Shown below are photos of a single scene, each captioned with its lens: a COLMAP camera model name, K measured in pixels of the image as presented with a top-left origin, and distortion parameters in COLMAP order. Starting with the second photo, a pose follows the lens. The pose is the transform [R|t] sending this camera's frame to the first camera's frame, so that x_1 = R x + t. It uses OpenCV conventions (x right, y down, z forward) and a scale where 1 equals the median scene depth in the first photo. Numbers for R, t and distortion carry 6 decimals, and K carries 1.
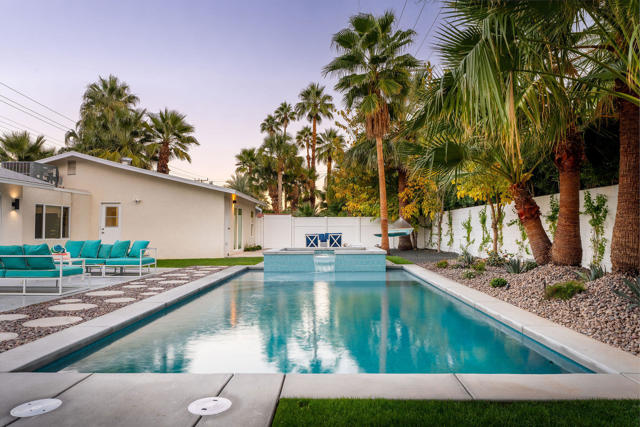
lens RADIAL K [[422.0, 0, 320.0], [0, 422.0, 213.5], [0, 0, 1]] dist [-0.001887, 0.000681]
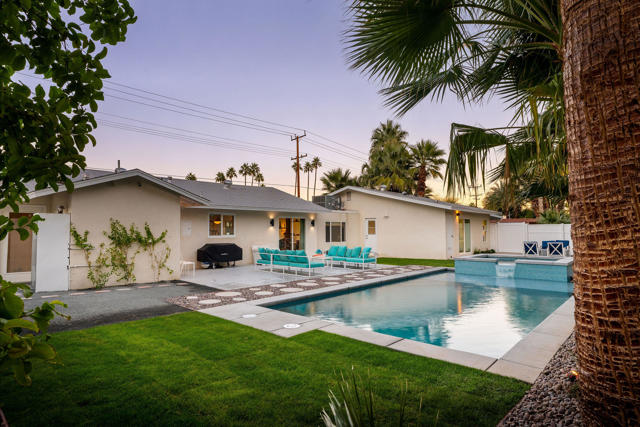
lens RADIAL K [[375.0, 0, 320.0], [0, 375.0, 213.5], [0, 0, 1]] dist [0.002216, 0.000183]
pose [[0.743645, -0.024151, -0.668139, 0.169999], [0.027279, 0.999611, -0.005771, -0.025549], [0.668018, -0.013934, 0.744014, -0.069163]]
